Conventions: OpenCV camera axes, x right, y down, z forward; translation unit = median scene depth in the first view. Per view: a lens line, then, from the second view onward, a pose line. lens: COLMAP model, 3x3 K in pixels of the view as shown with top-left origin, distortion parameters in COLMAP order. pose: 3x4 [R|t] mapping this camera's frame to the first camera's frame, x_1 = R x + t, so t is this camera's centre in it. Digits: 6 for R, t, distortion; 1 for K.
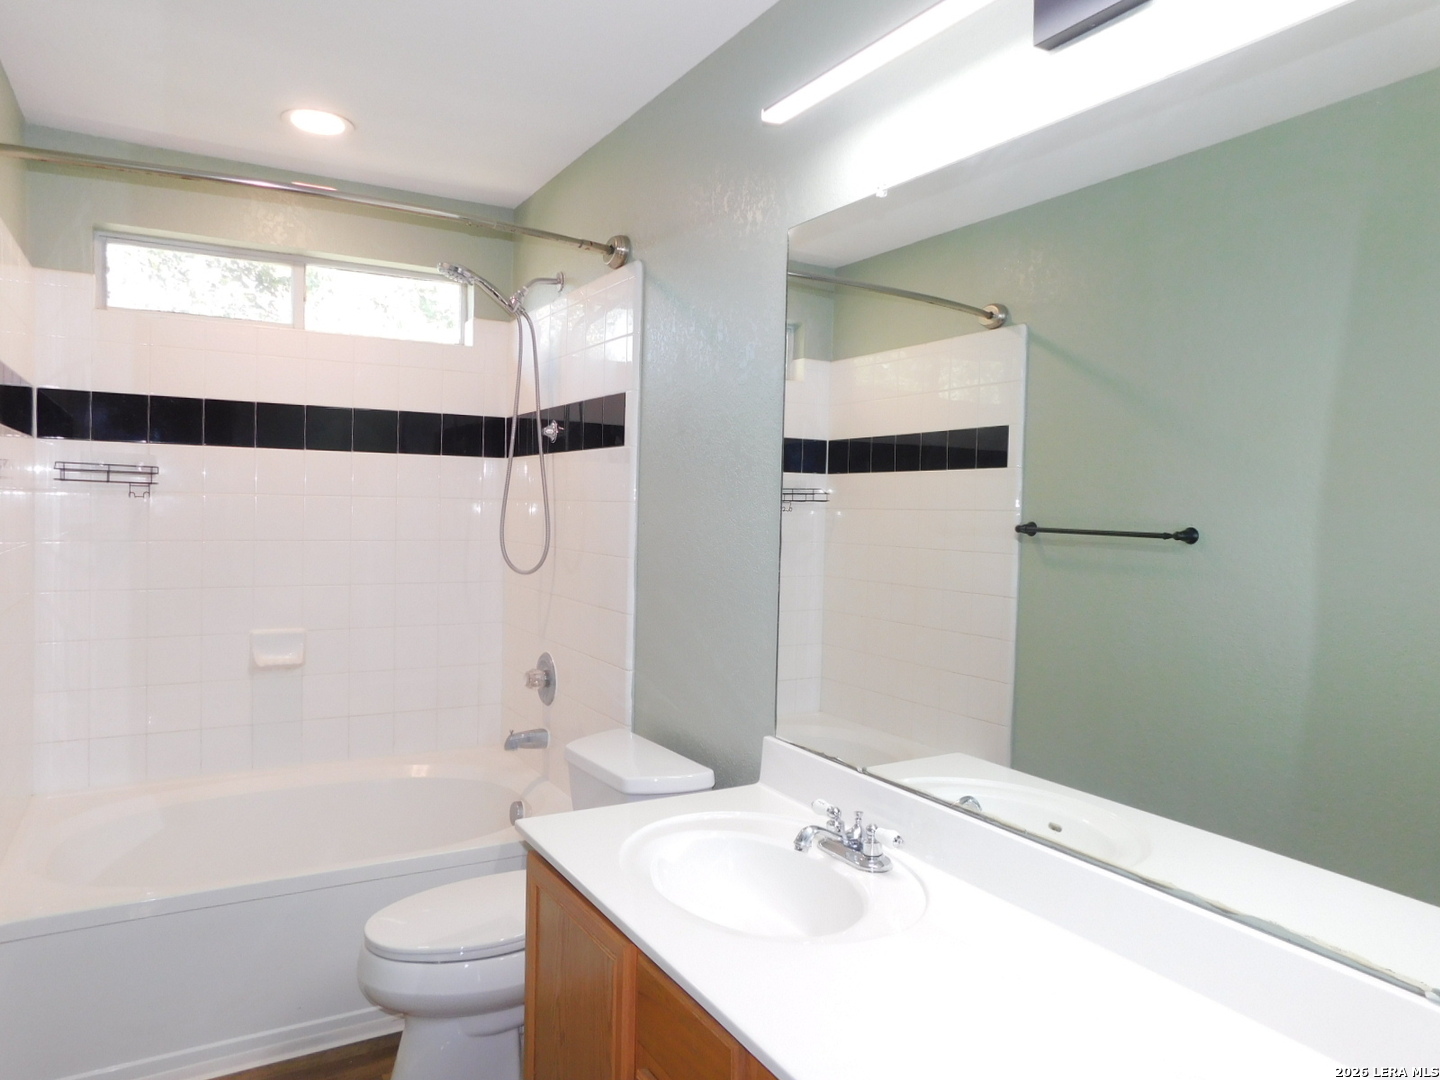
lens RADIAL K [[964.1, 0, 724.2], [0, 964.1, 533.7], [0, 0, 1]] dist [-0.060841, 0.056703]
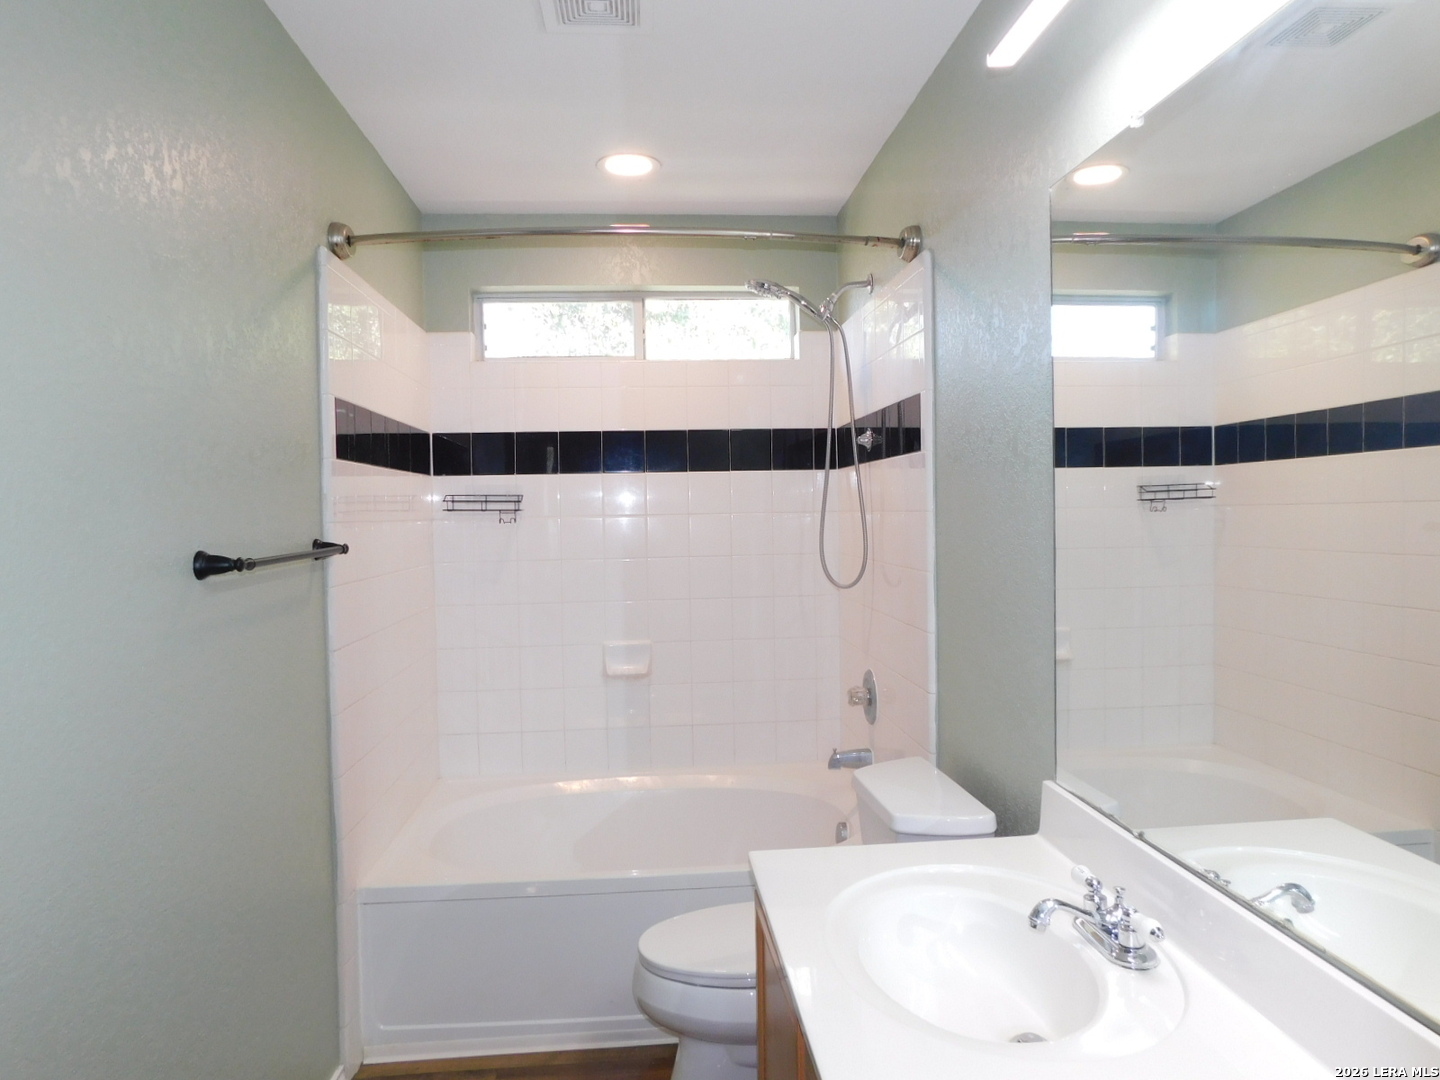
lens RADIAL K [[964.1, 0, 724.2], [0, 964.1, 533.7], [0, 0, 1]] dist [-0.060841, 0.056703]
pose [[0.902193, -0.029480, -0.430324, 0.107170], [0.027086, 0.999565, -0.011690, -0.005051], [0.430481, -0.001109, 0.902599, 0.072527]]
